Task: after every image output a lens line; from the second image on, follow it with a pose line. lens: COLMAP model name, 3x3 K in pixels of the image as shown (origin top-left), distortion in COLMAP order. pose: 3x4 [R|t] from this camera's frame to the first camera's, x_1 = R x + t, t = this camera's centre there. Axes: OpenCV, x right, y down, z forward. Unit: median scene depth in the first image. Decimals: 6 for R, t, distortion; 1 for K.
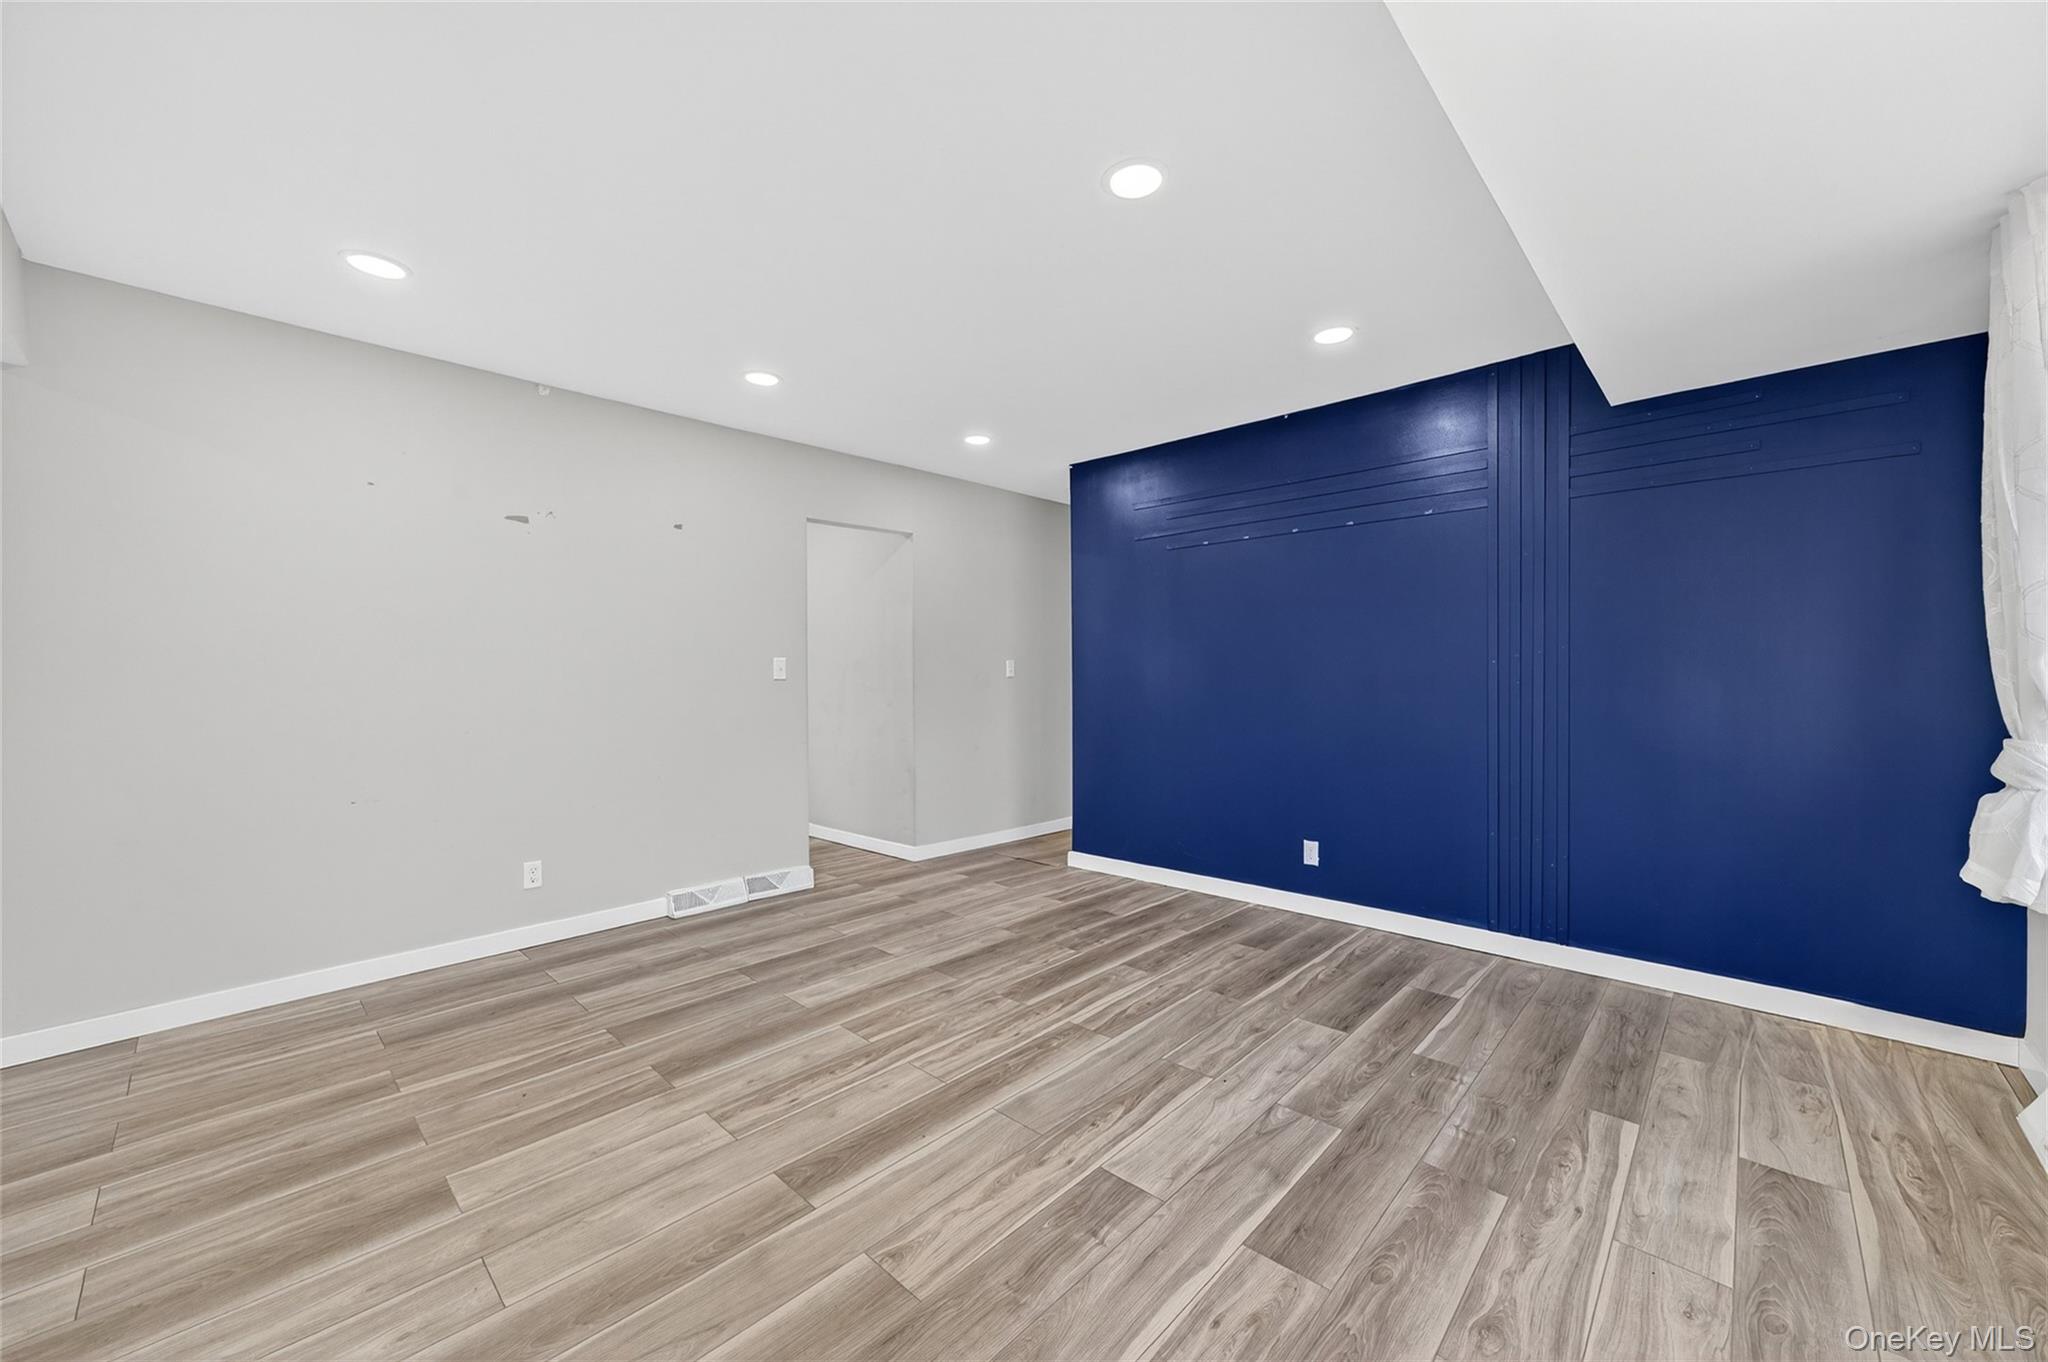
lens RADIAL K [[769.6, 0, 1024.0], [0, 769.6, 681.0], [0, 0, 1]] dist [-0.032317, 0.016095]
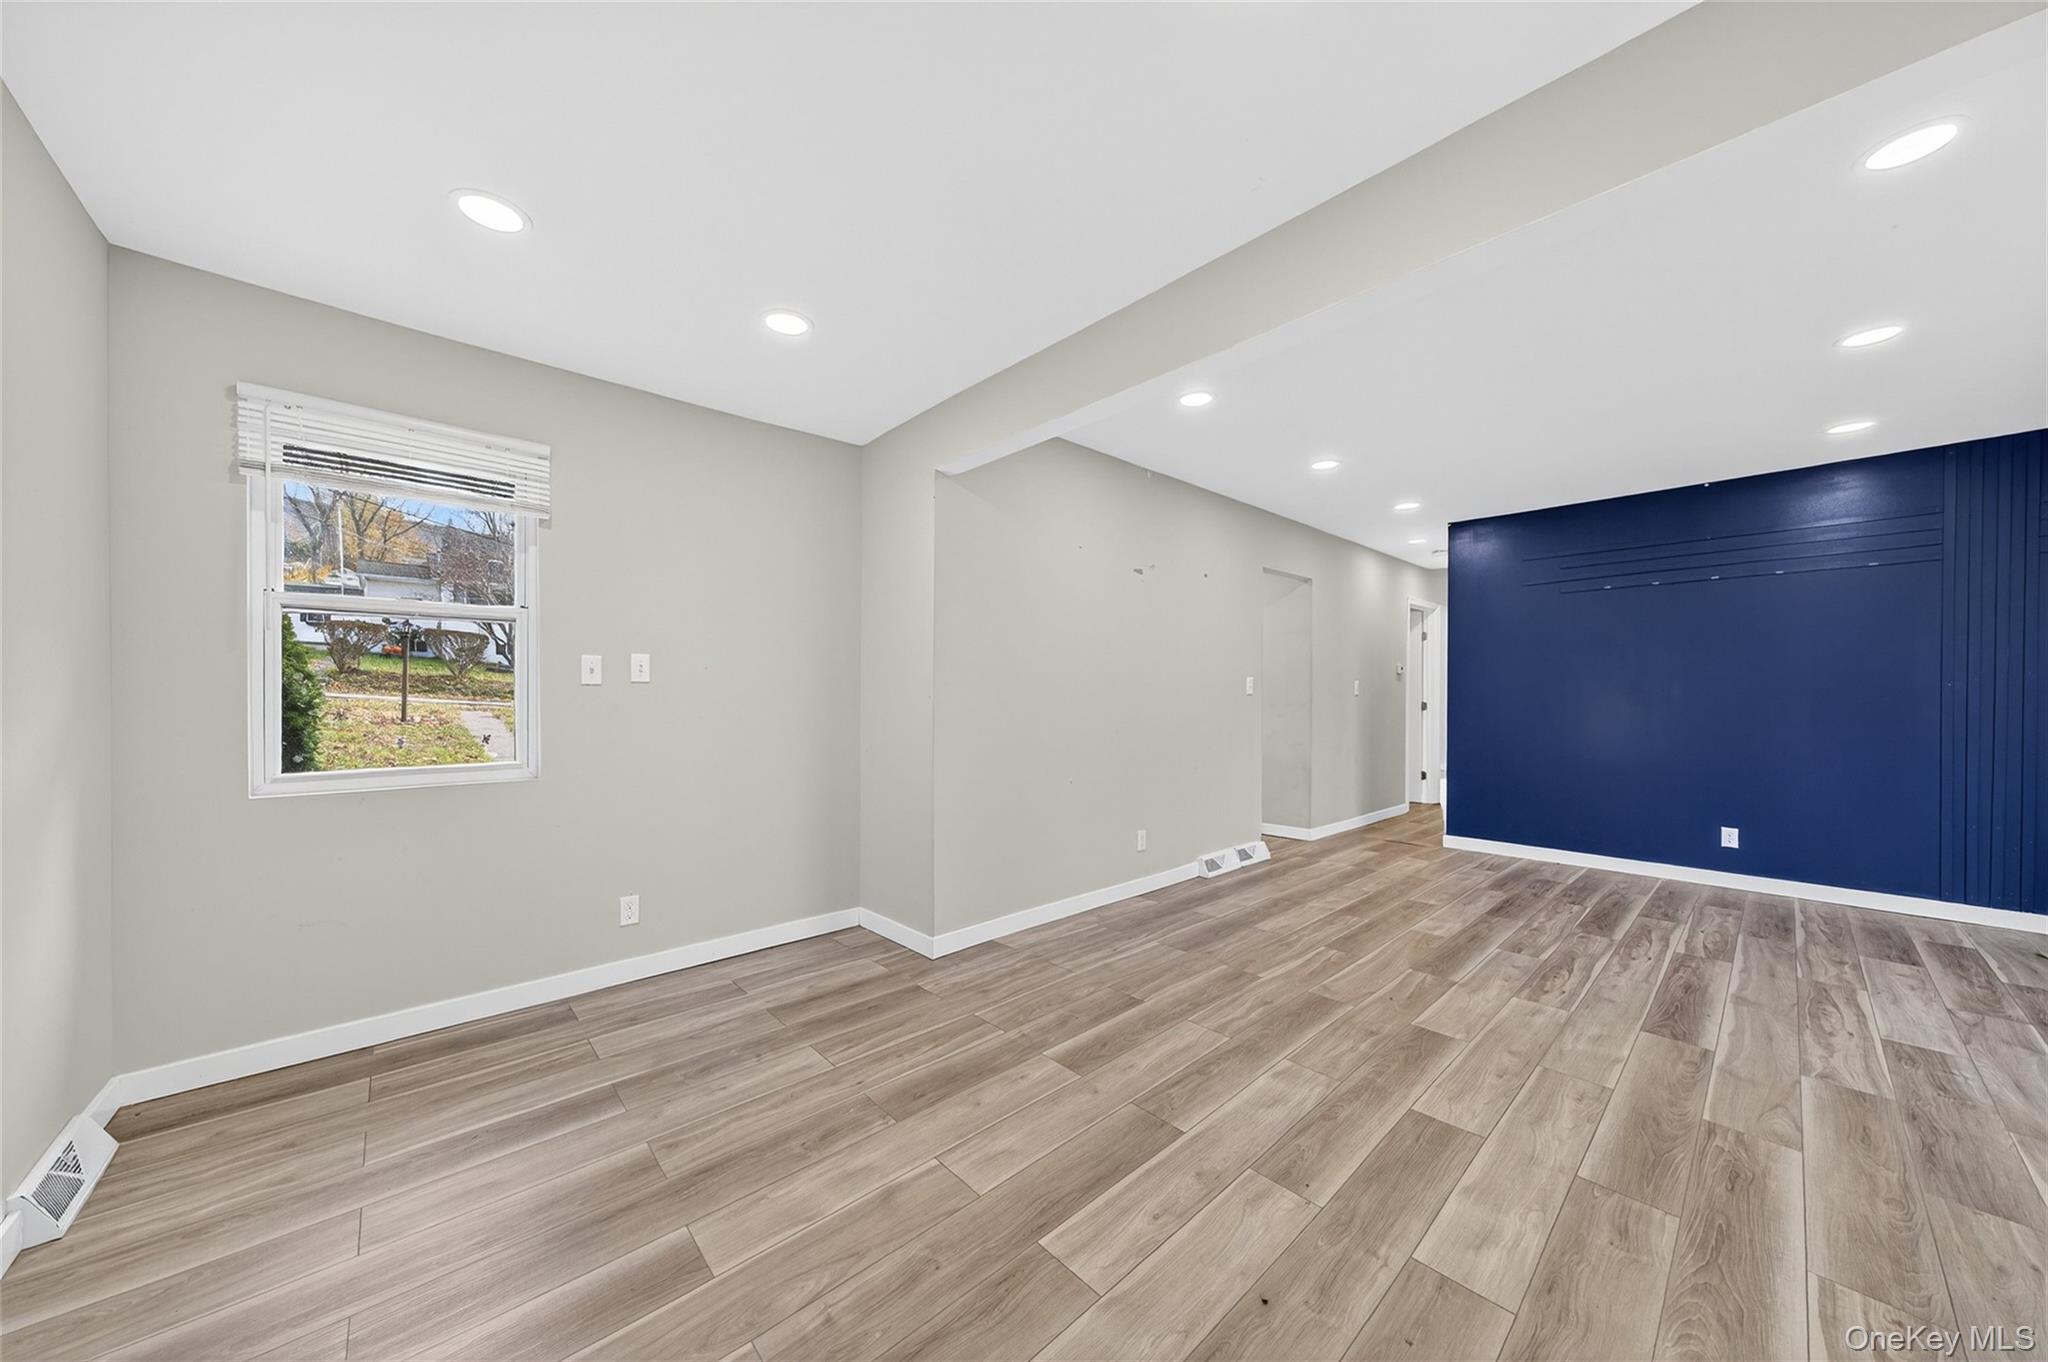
lens RADIAL K [[681.1, 0, 1027.2], [0, 681.1, 701.2], [0, 0, 1]] dist [0.001101, 0.000135]
pose [[0.996569, 0.004359, -0.082650, -0.901276], [-0.004164, 0.999988, 0.002540, 0.006247], [0.082660, -0.002187, 0.996575, -0.264814]]
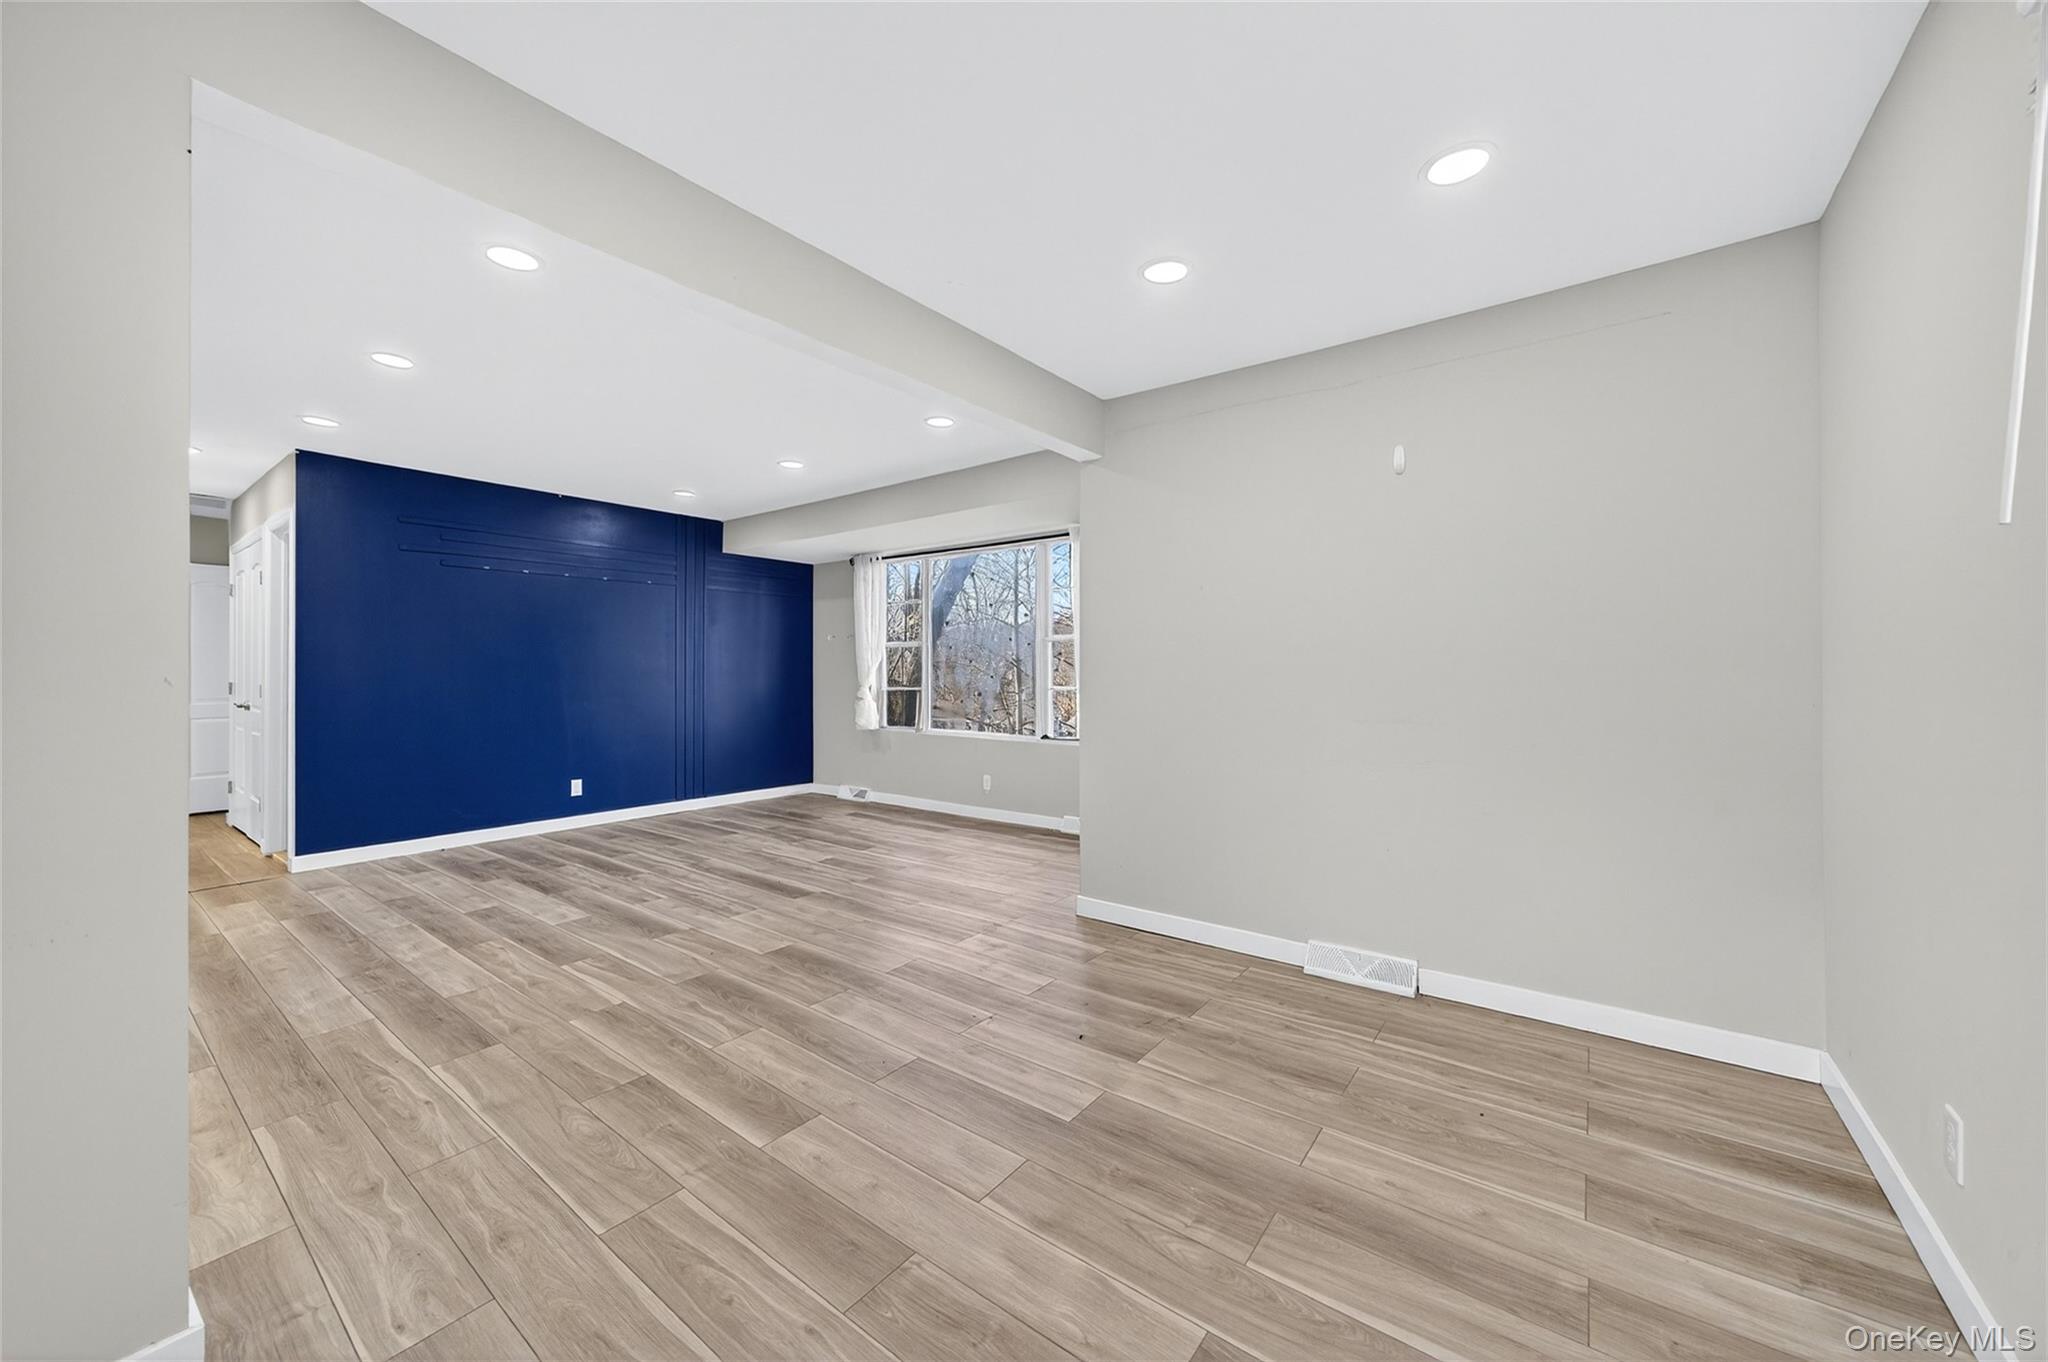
lens RADIAL K [[769.6, 0, 1024.0], [0, 769.6, 681.0], [0, 0, 1]] dist [-0.032317, 0.016095]
pose [[-0.104965, -0.005243, 0.994462, -1.625685], [0.006802, 0.999959, 0.005990, 0.014859], [-0.994453, 0.007393, -0.104925, 0.370625]]
